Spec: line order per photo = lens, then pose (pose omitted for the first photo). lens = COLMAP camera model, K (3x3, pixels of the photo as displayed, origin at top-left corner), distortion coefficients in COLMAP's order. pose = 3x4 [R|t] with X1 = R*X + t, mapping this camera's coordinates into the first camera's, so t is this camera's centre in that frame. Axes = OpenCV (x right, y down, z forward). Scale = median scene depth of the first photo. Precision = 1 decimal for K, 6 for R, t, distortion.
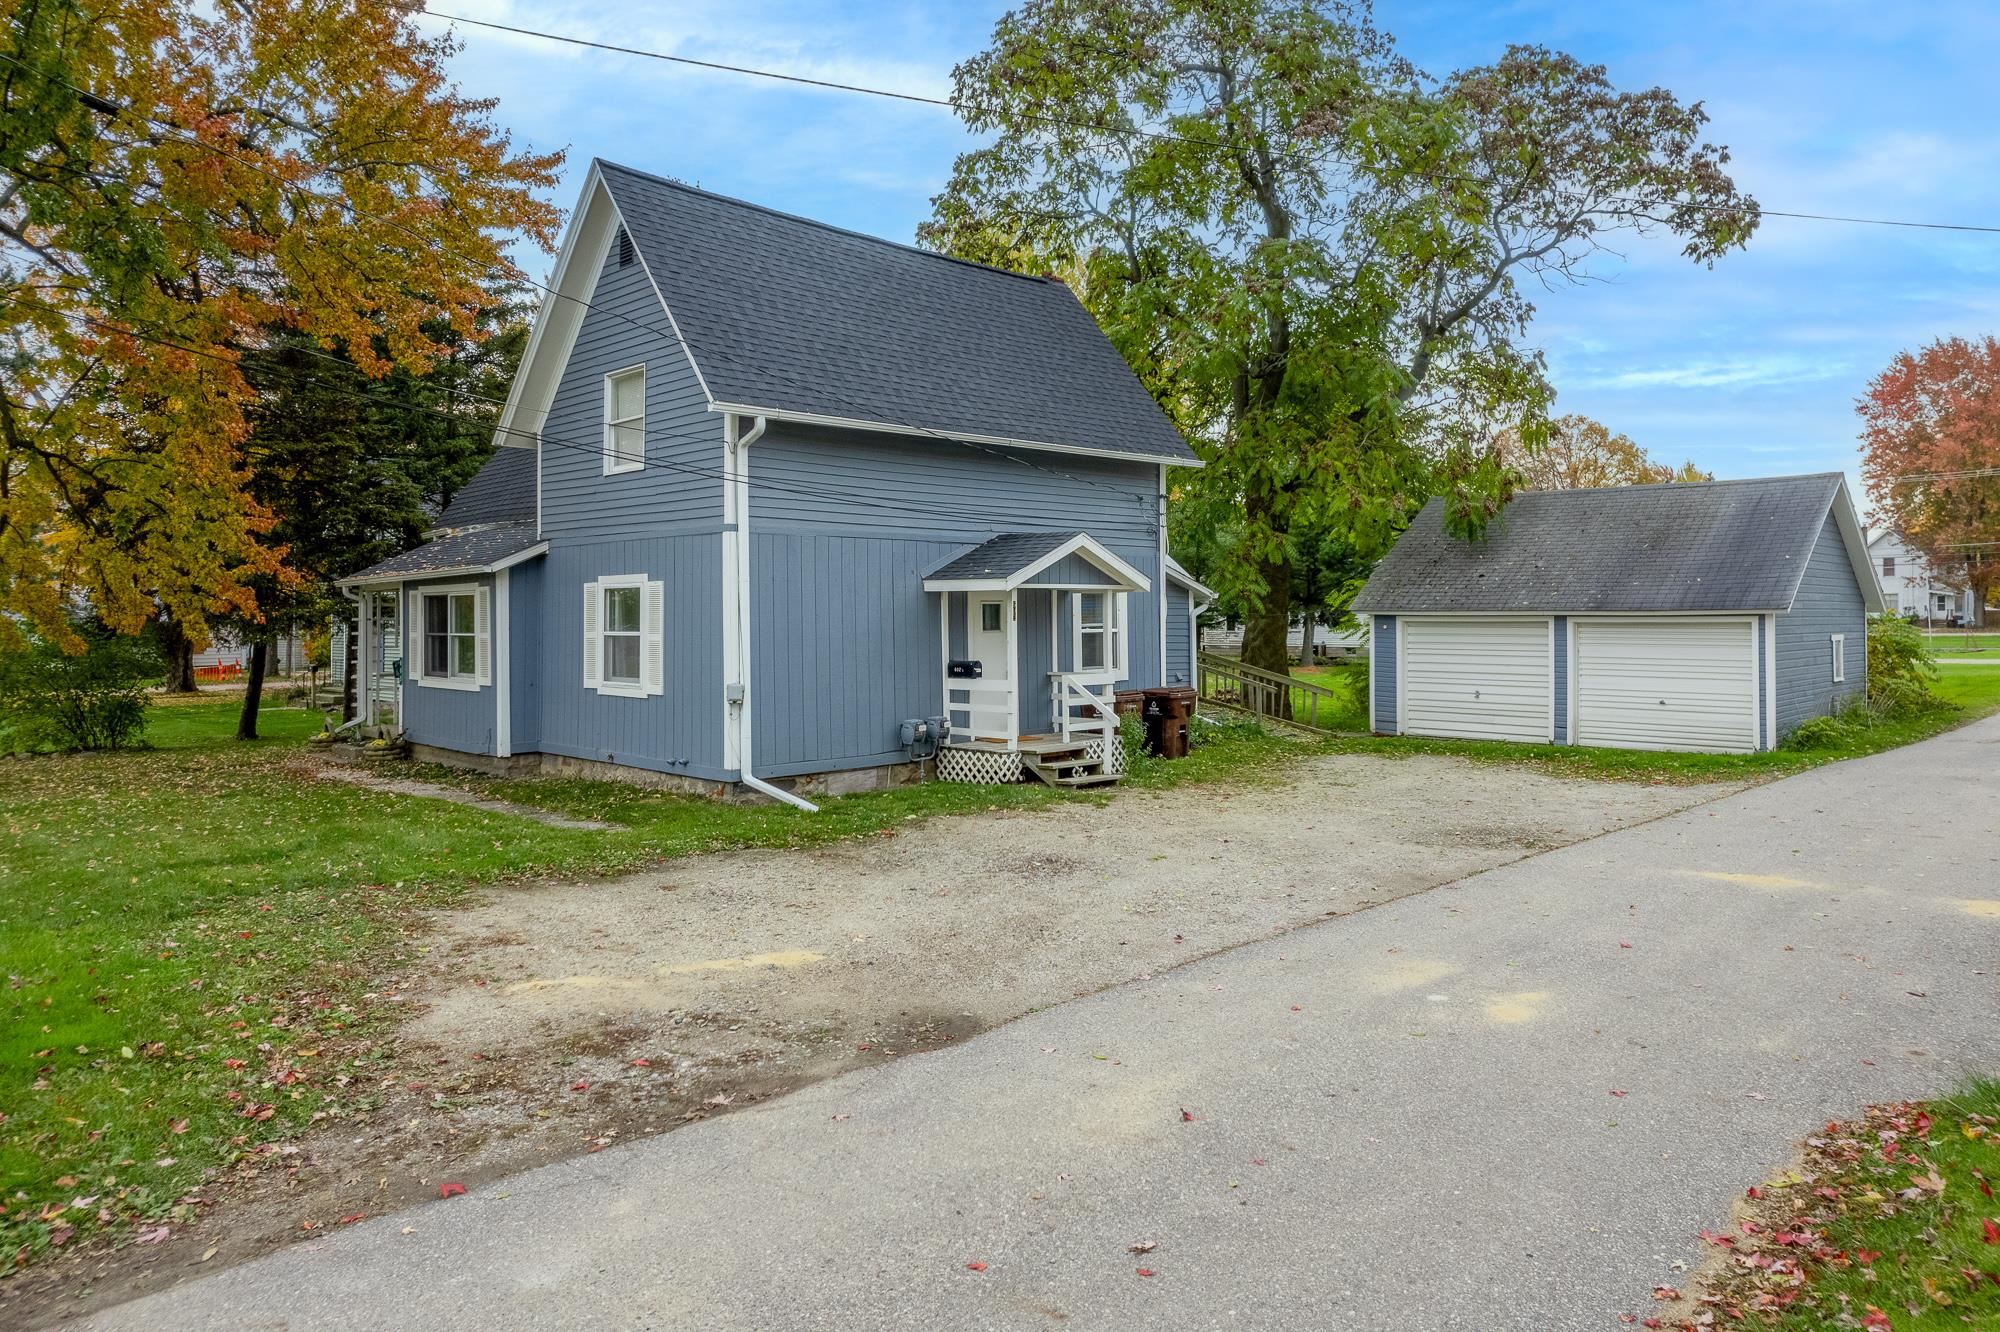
lens RADIAL K [[1263.9, 0, 1008.0], [0, 1263.9, 617.5], [0, 0, 1]] dist [-0.067368, 0.061657]
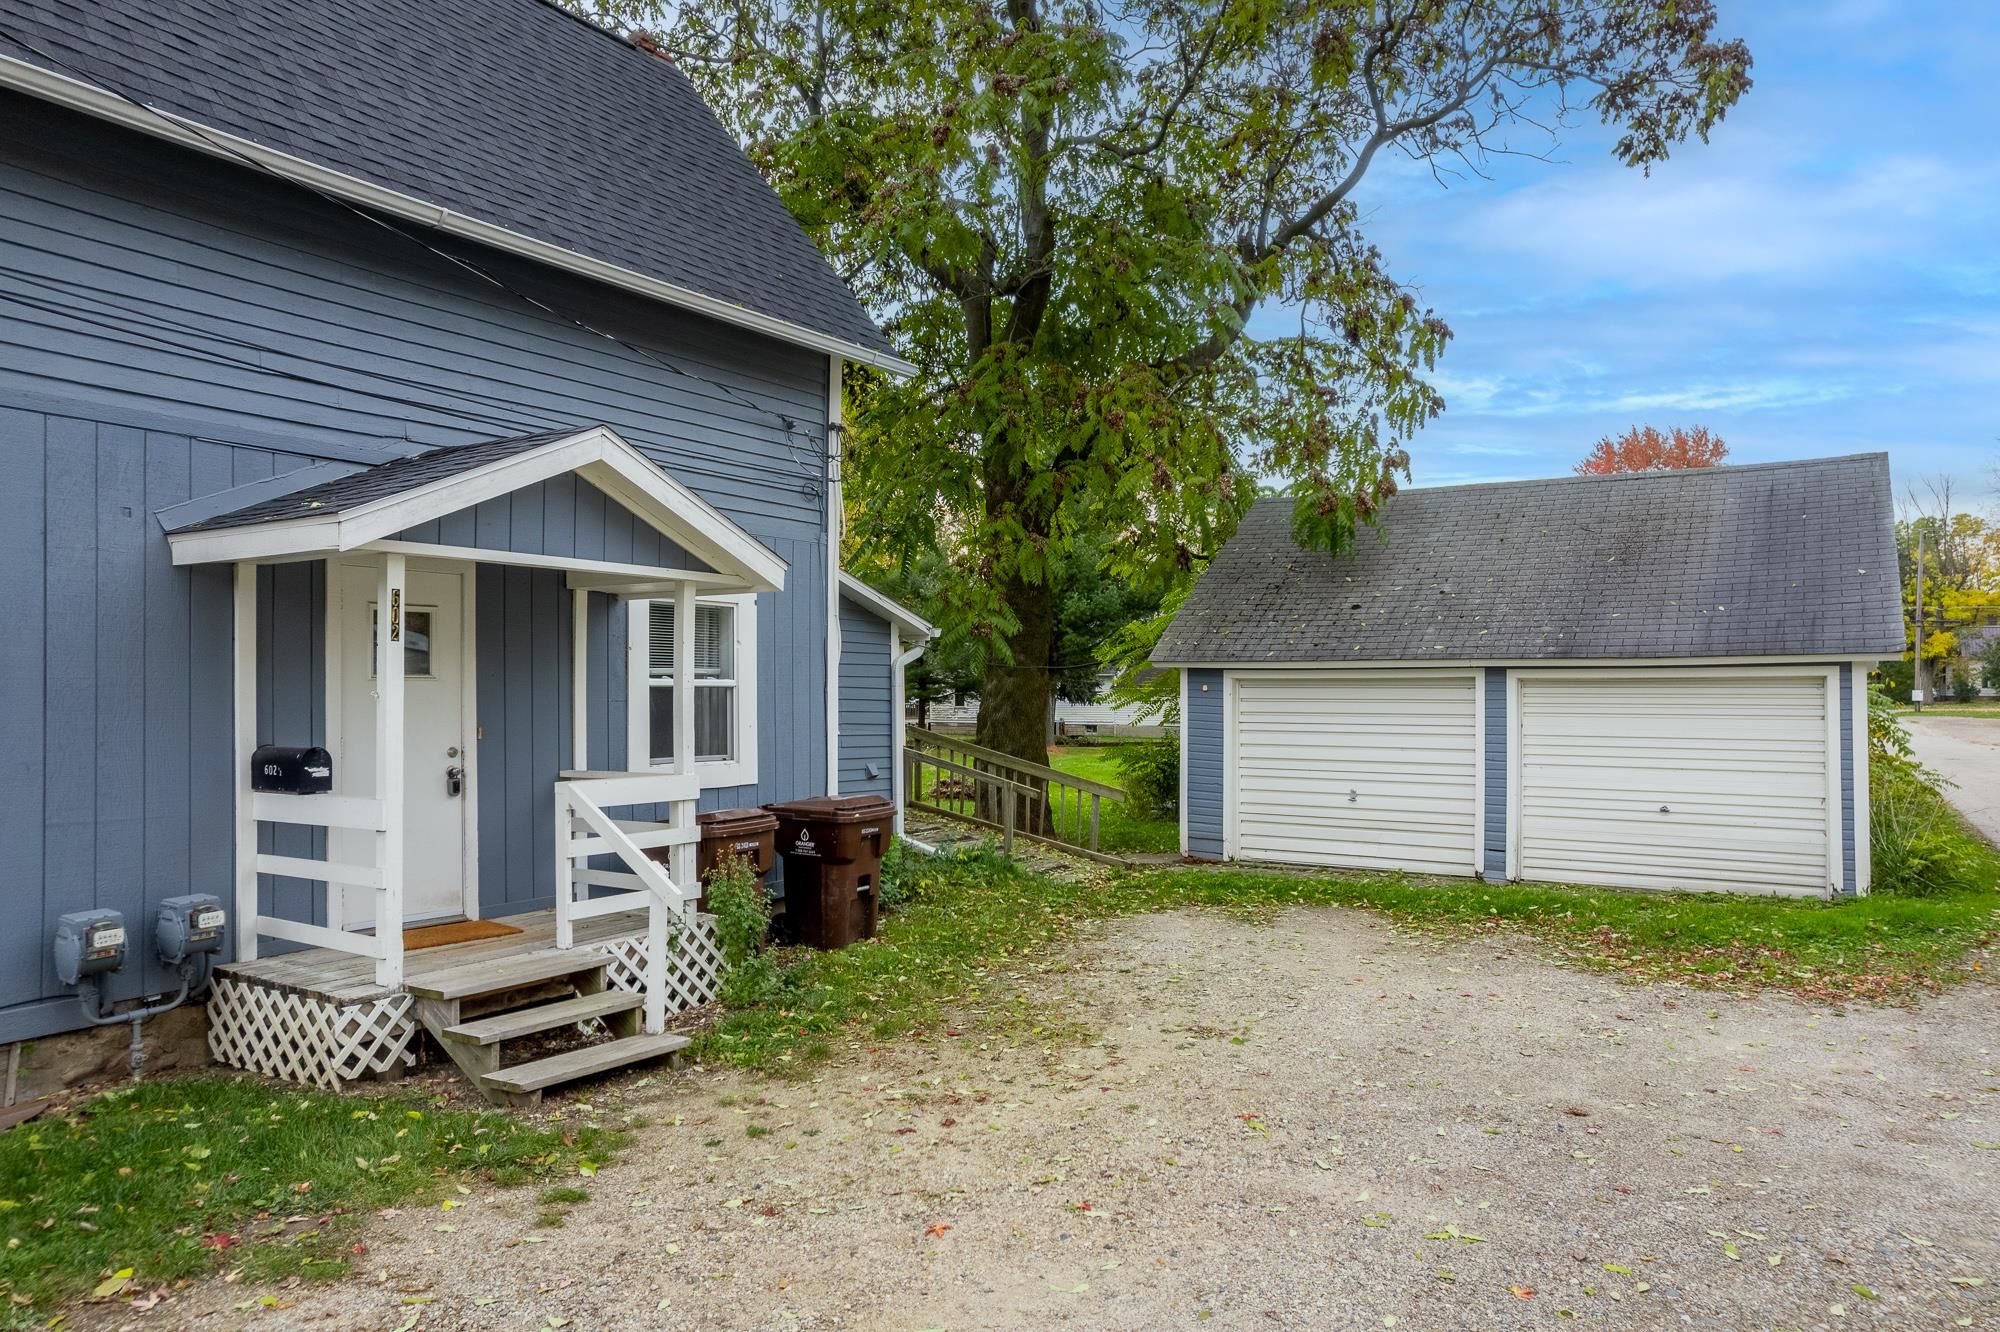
lens RADIAL K [[1274.2, 0, 1035.2], [0, 1274.2, 627.3], [0, 0, 1]] dist [-0.068976, 0.063925]
pose [[0.972722, 0.017900, 0.231284, 0.077984], [-0.005566, 0.998532, -0.053875, 0.013180], [-0.231909, 0.051118, 0.971393, 0.445678]]
